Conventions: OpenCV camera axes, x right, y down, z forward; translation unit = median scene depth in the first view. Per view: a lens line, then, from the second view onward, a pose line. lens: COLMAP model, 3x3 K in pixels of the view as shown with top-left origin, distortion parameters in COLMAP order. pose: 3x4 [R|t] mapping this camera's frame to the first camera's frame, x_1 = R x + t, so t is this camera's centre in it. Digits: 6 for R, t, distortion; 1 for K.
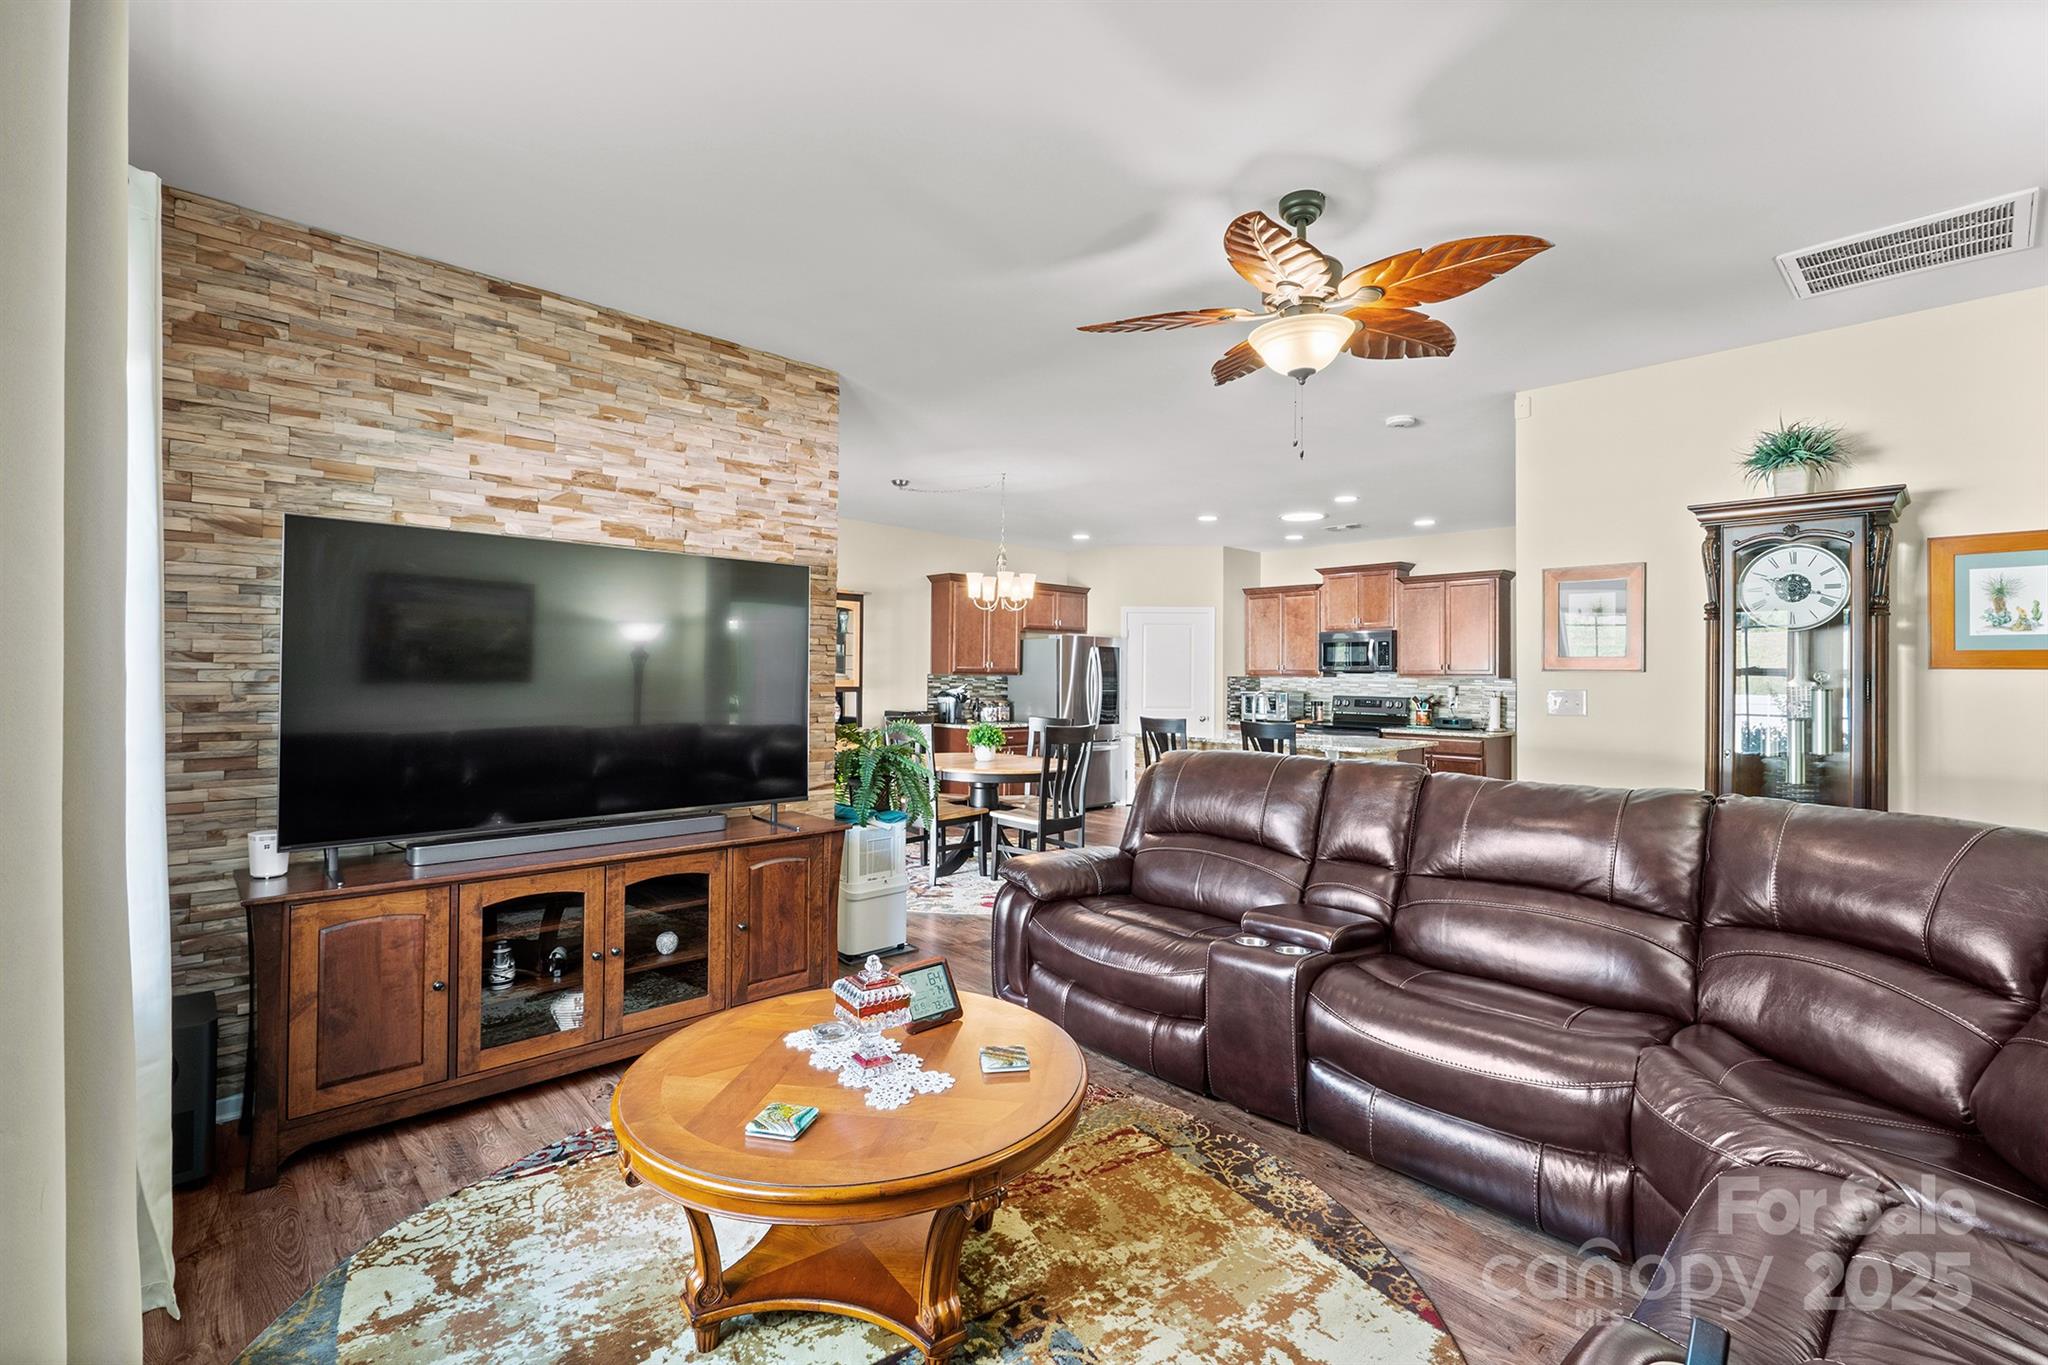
lens RADIAL K [[862.4, 0, 1023.4], [0, 862.4, 676.2], [0, 0, 1]] dist [-0.002037, -0.002205]
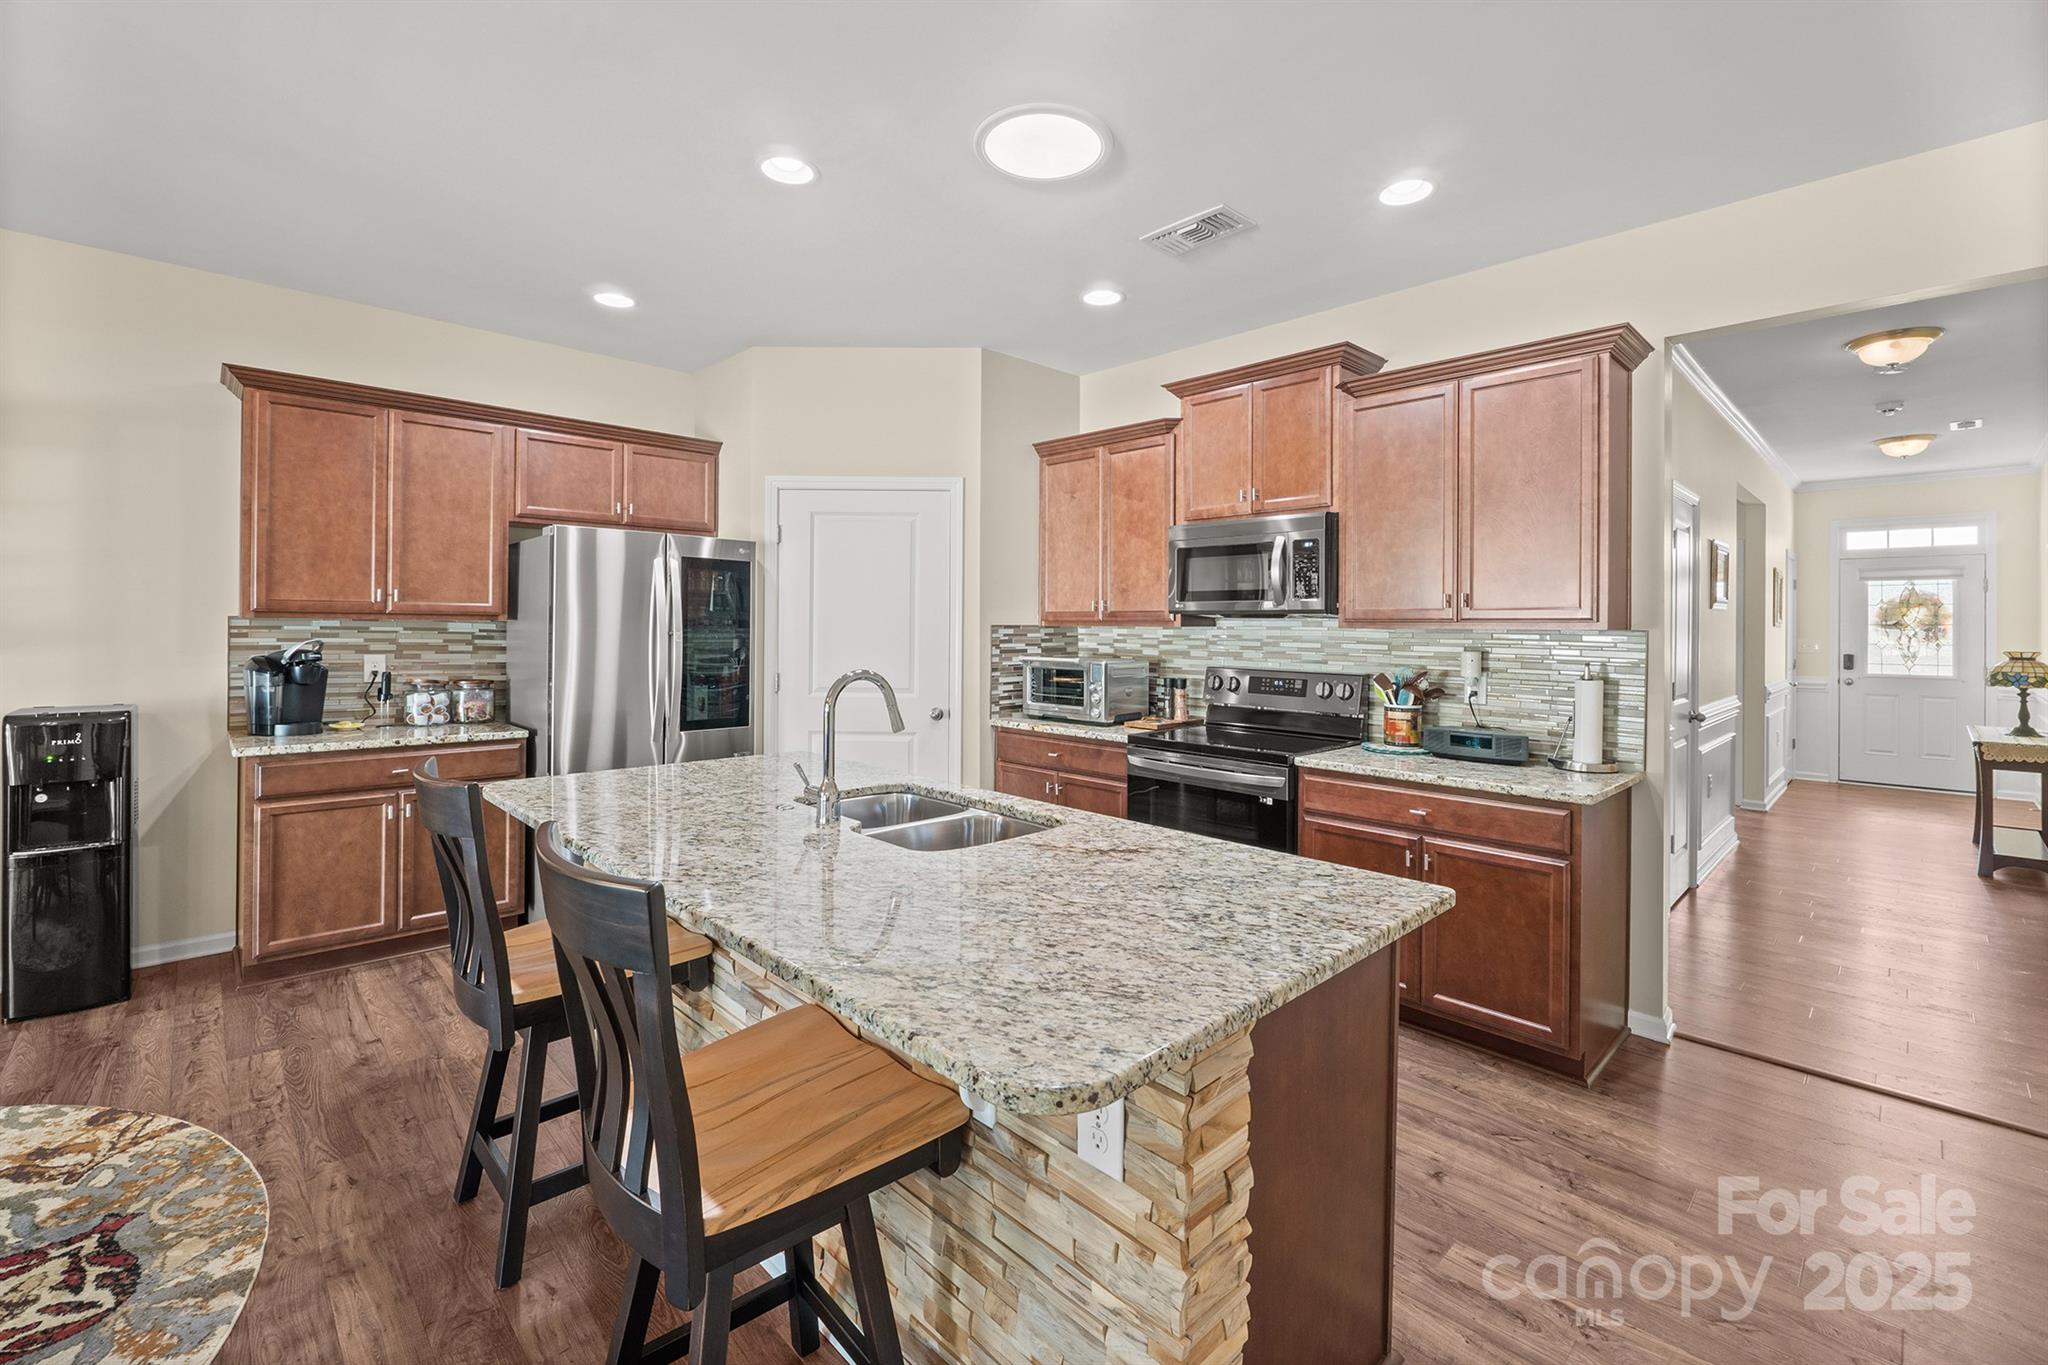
lens RADIAL K [[862.4, 0, 1022.8], [0, 862.4, 627.9], [0, 0, 1]] dist [-0.002037, -0.002205]
pose [[0.999914, 0.002694, 0.012817, 0.304348], [-0.002728, 0.999993, 0.002641, 0.001276], [-0.012810, -0.002676, 0.999914, 0.647685]]
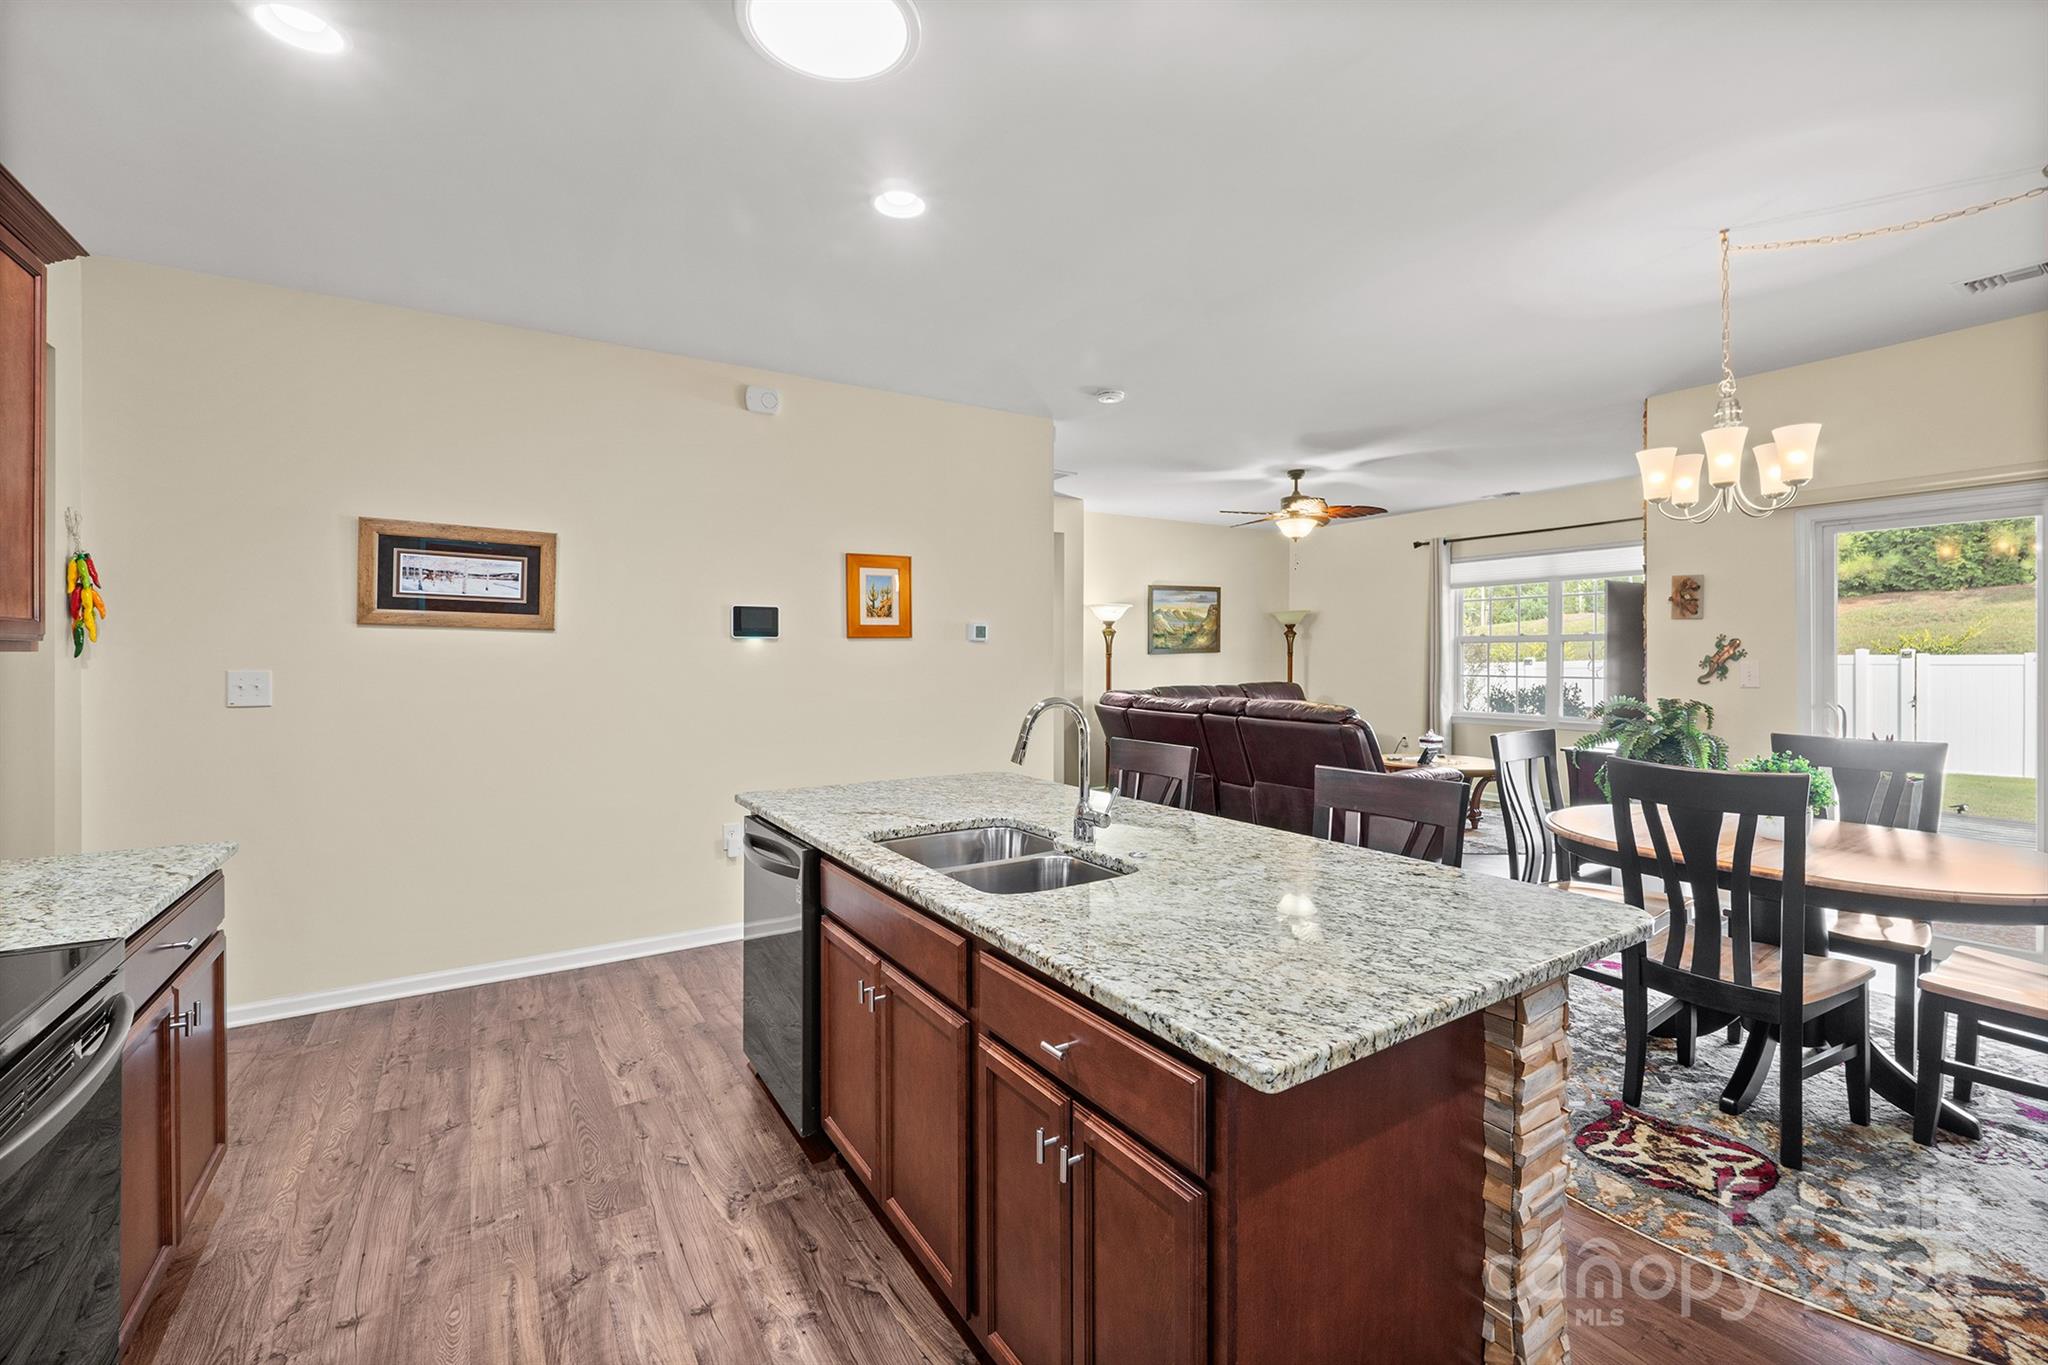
lens RADIAL K [[862.4, 0, 1027.2], [0, 862.4, 654.5], [0, 0, 1]] dist [-0.002037, -0.002205]
pose [[-0.983024, -0.003006, 0.183450, 0.210765], [-0.003497, 0.999991, -0.002353, 0.003398], [-0.183442, -0.002954, -0.983026, 1.209121]]
